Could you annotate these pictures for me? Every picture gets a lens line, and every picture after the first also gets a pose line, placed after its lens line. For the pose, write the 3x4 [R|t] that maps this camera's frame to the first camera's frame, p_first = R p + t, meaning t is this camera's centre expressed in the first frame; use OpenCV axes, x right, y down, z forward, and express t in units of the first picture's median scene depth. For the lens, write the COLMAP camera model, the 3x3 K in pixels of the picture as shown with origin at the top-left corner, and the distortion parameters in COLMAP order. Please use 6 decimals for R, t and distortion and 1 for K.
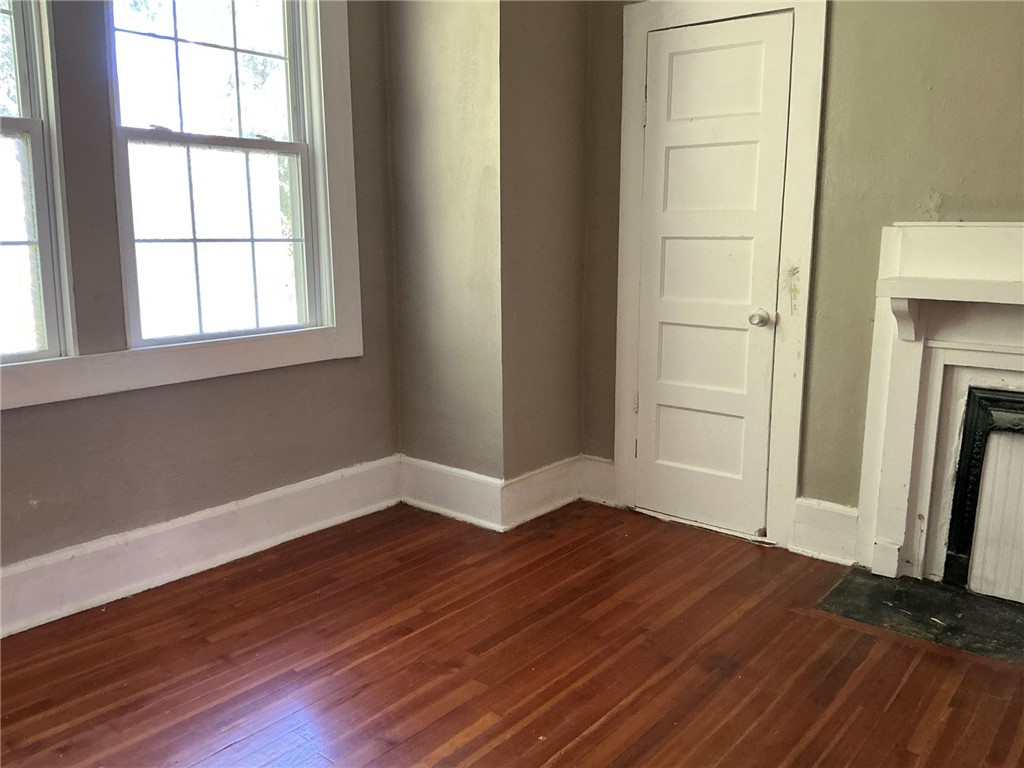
lens RADIAL K [[863.7, 0, 508.8], [0, 863.7, 380.1], [0, 0, 1]] dist [0.134455, -0.272884]
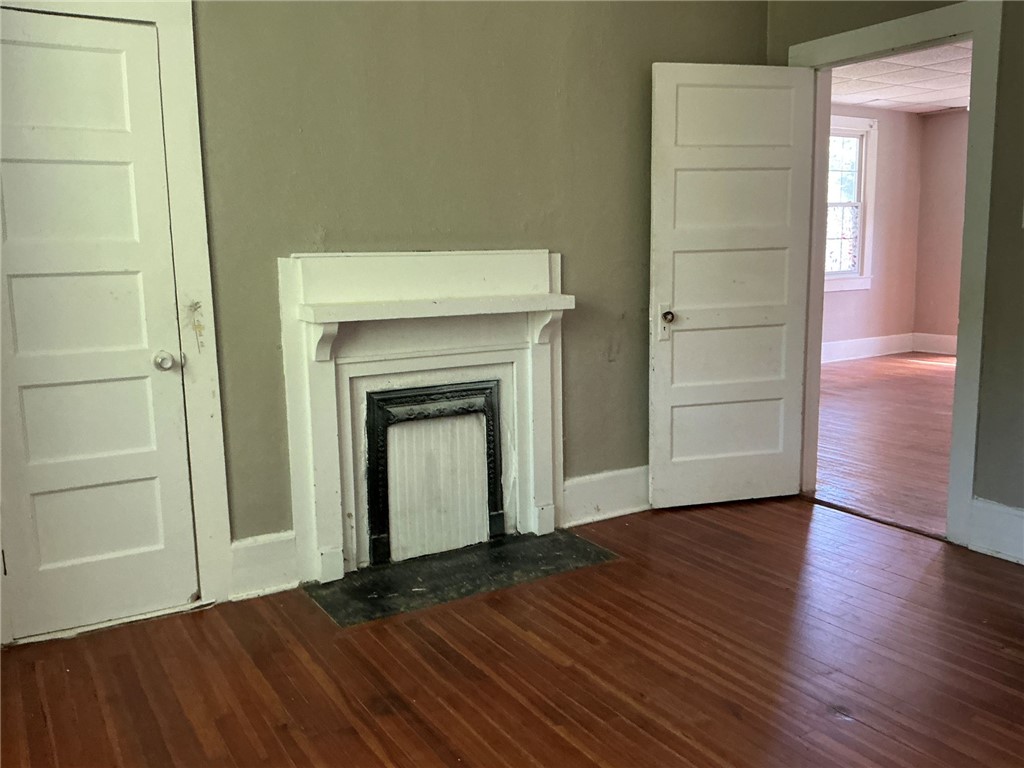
lens RADIAL K [[863.7, 0, 508.8], [0, 863.7, 380.1], [0, 0, 1]] dist [0.134455, -0.272884]
pose [[0.316388, -0.142589, 0.937852, -0.469083], [0.182081, 0.979385, 0.087478, -0.071159], [-0.930991, 0.143089, 0.335828, 0.405046]]
